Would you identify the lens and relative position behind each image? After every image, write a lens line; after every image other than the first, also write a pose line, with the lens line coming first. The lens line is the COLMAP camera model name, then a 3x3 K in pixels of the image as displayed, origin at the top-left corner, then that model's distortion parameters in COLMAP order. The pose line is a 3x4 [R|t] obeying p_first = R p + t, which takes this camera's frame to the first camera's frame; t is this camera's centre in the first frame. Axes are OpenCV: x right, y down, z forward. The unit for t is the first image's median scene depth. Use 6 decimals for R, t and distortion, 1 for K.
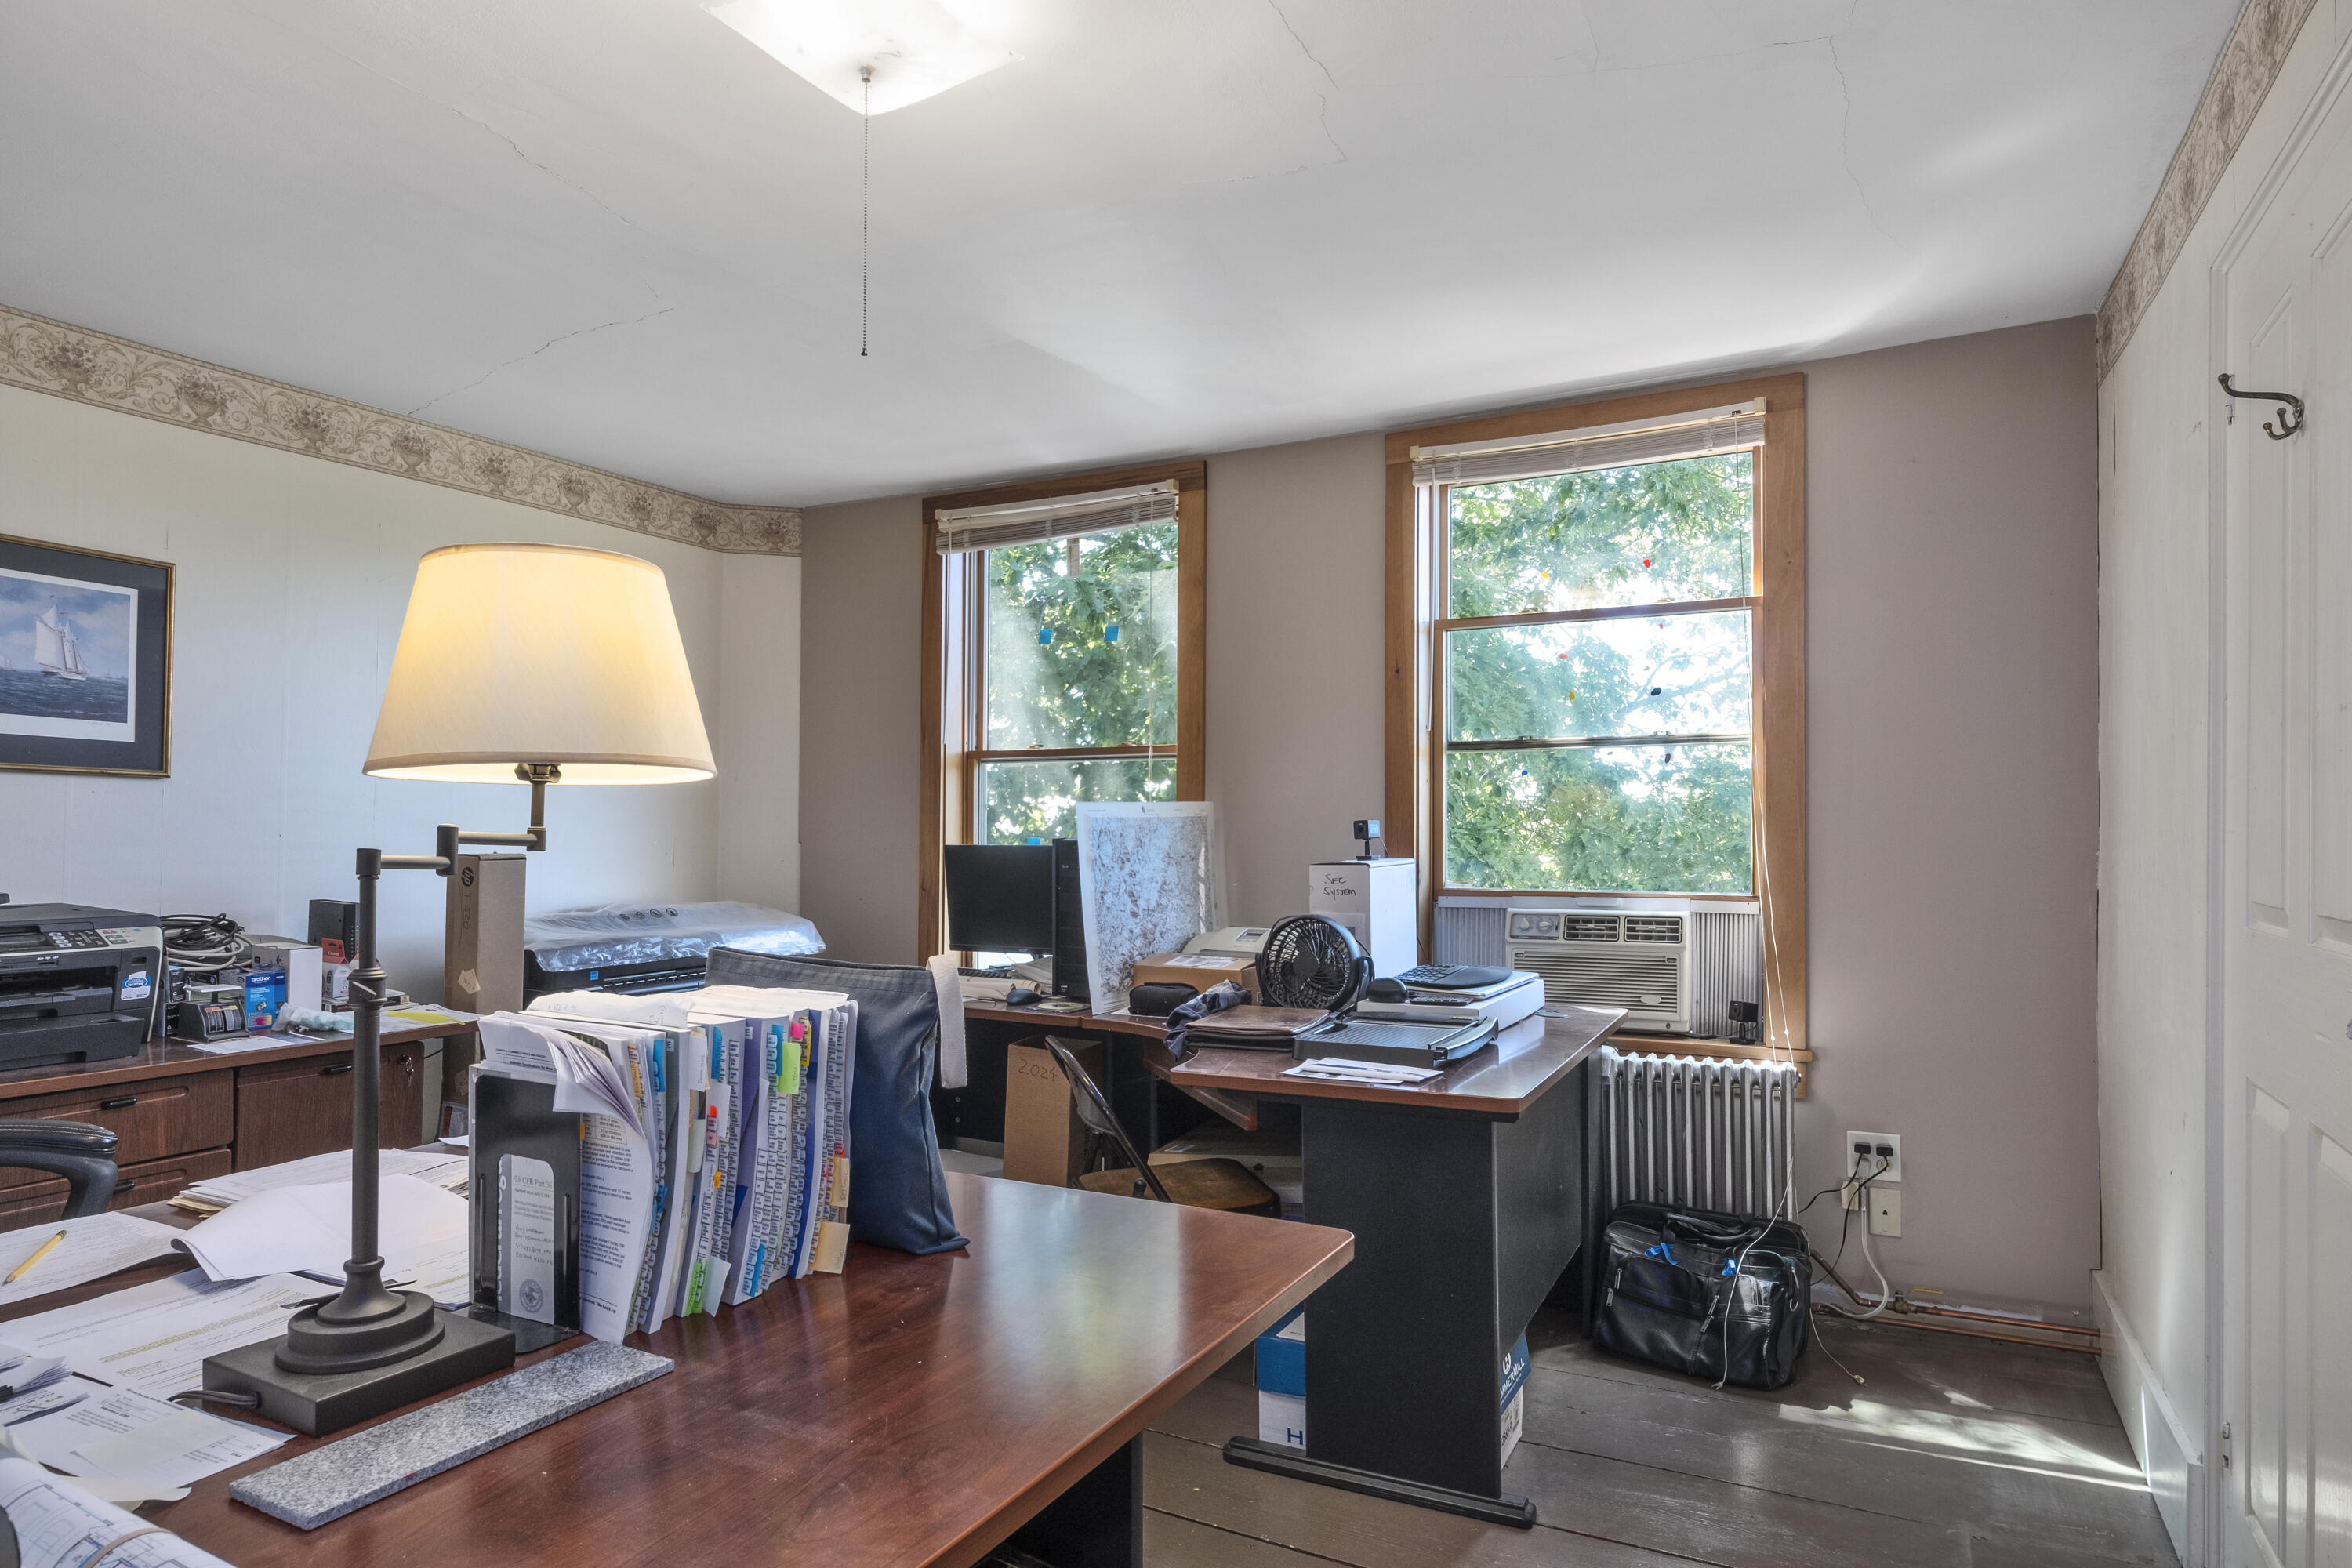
lens RADIAL K [[1330.6, 0, 1190.8], [0, 1330.6, 827.5], [0, 0, 1]] dist [-0.001675, 0.000948]
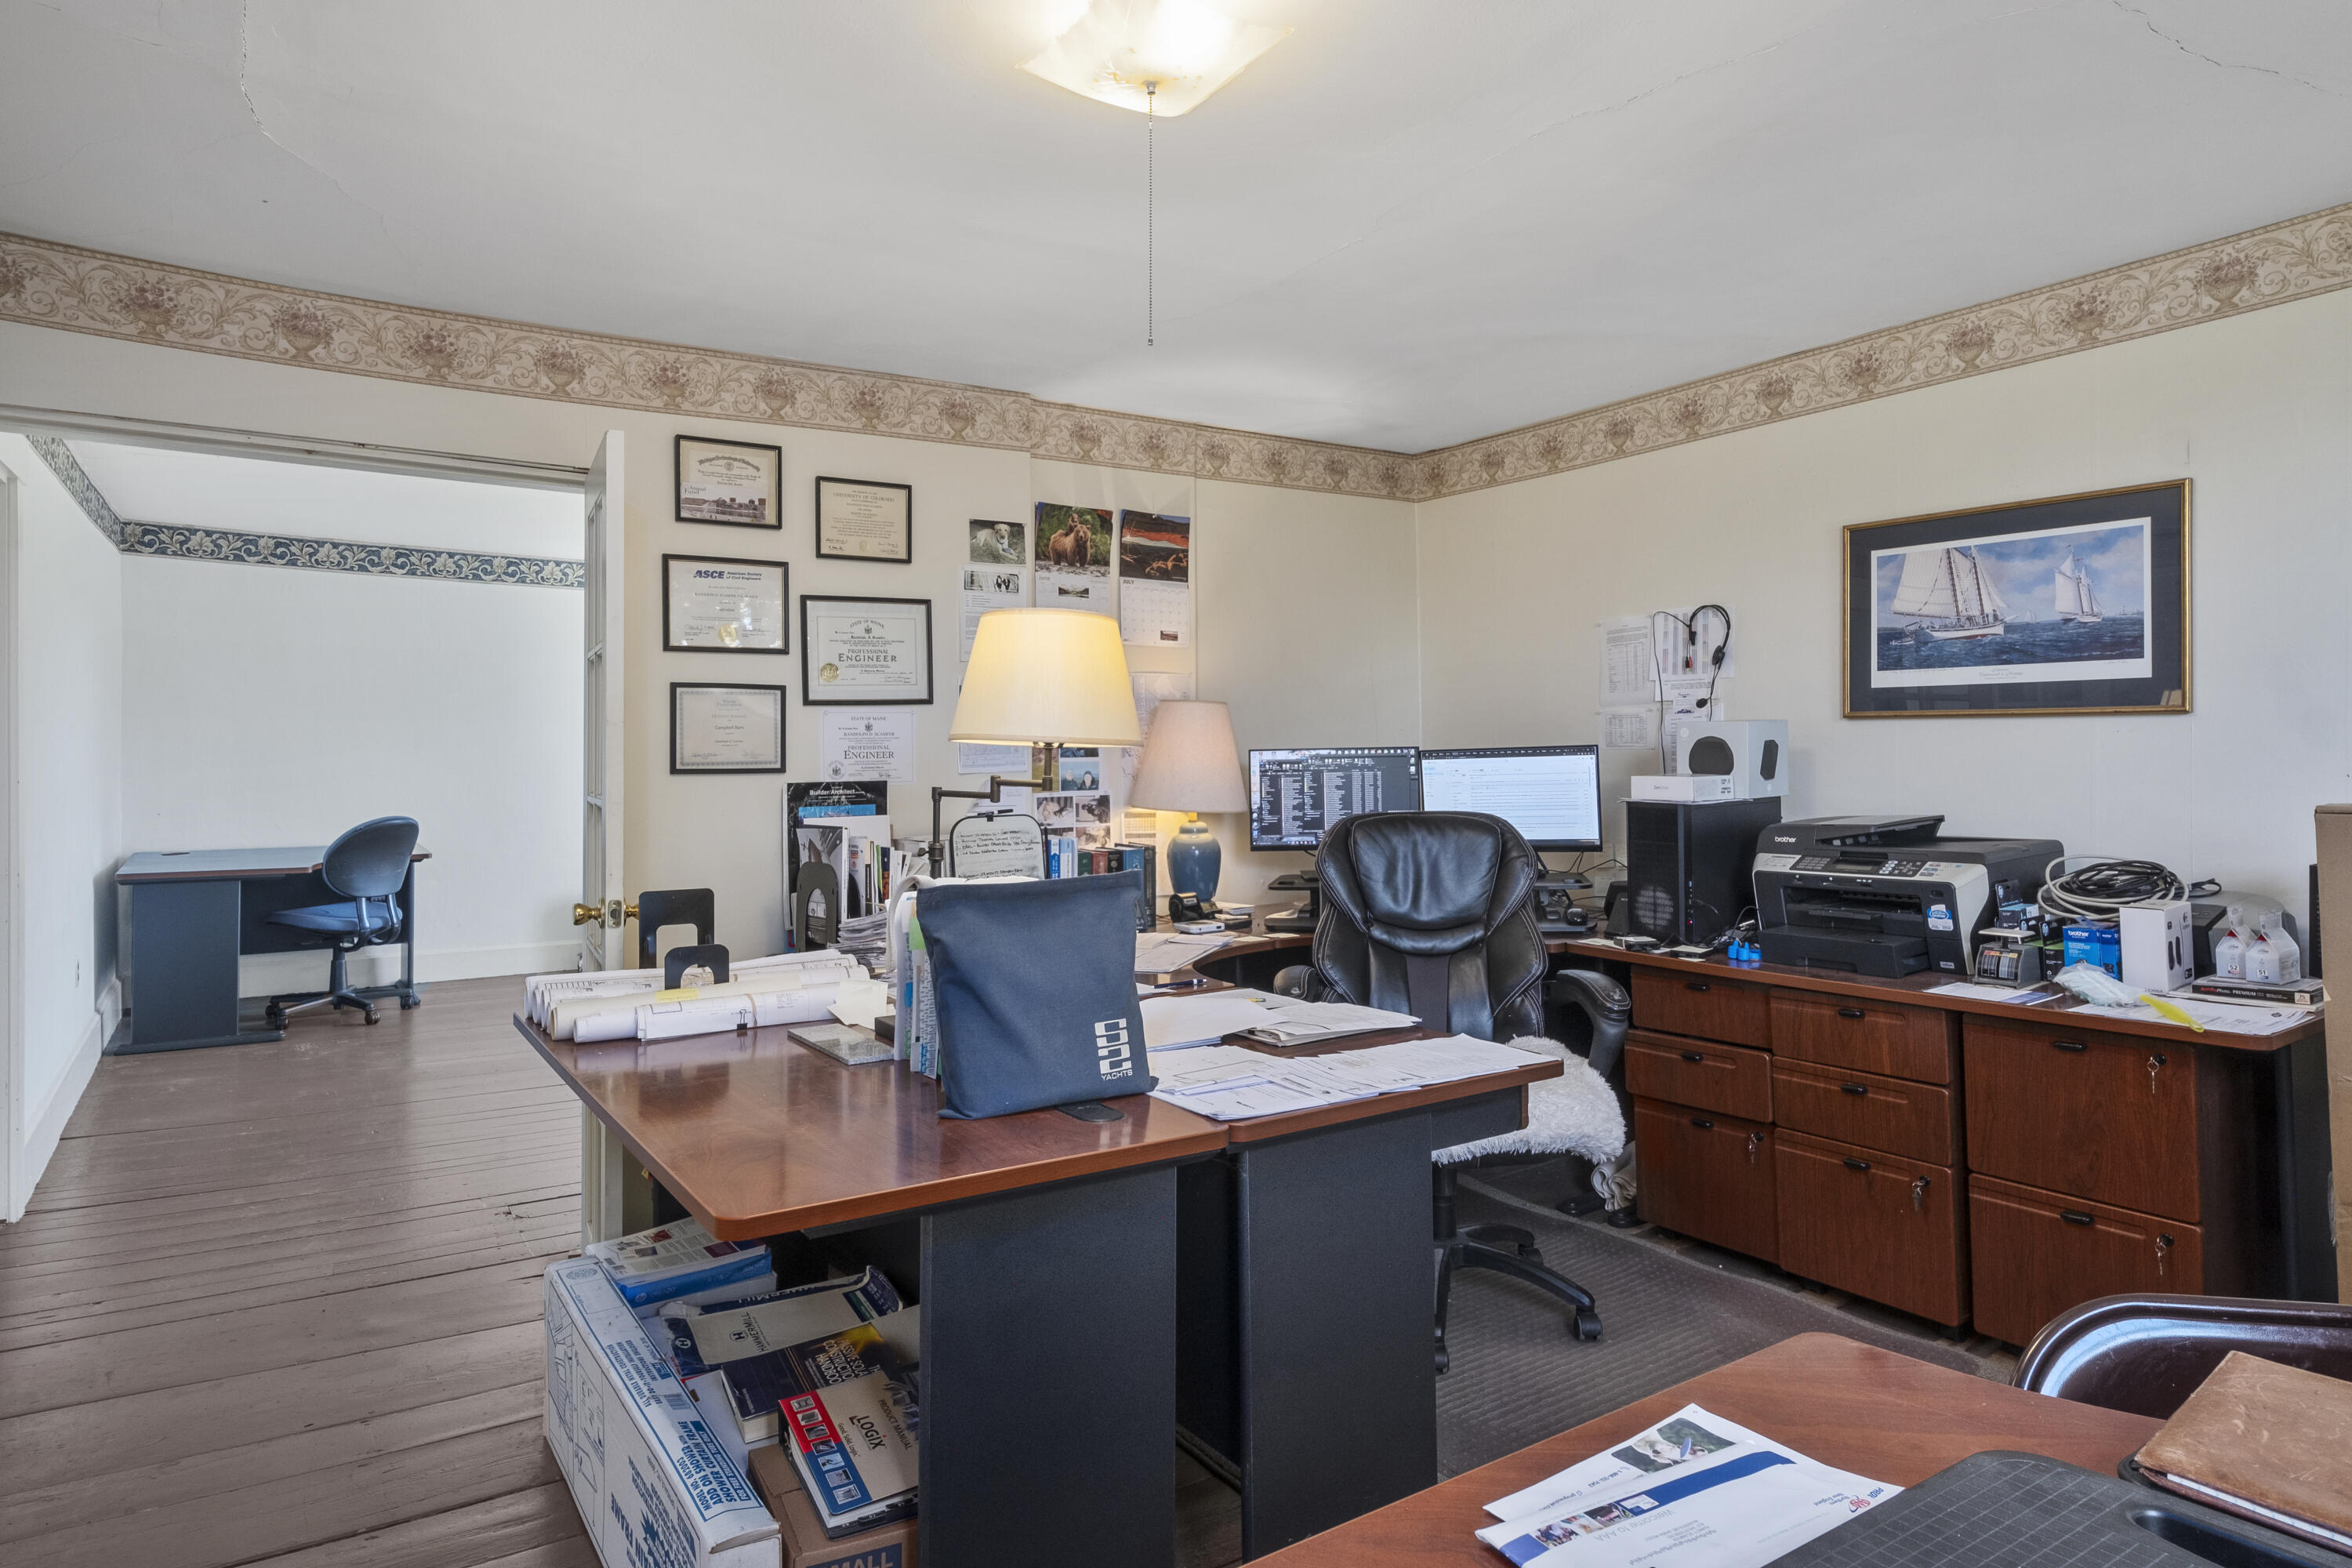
lens RADIAL K [[1330.6, 0, 1171.4], [0, 1330.6, 745.3], [0, 0, 1]] dist [-0.001675, 0.000948]
pose [[-0.472774, -0.009404, -0.881133, 0.393605], [0.010465, 0.999813, -0.016286, -0.007339], [0.881122, -0.016921, -0.472587, 0.859429]]
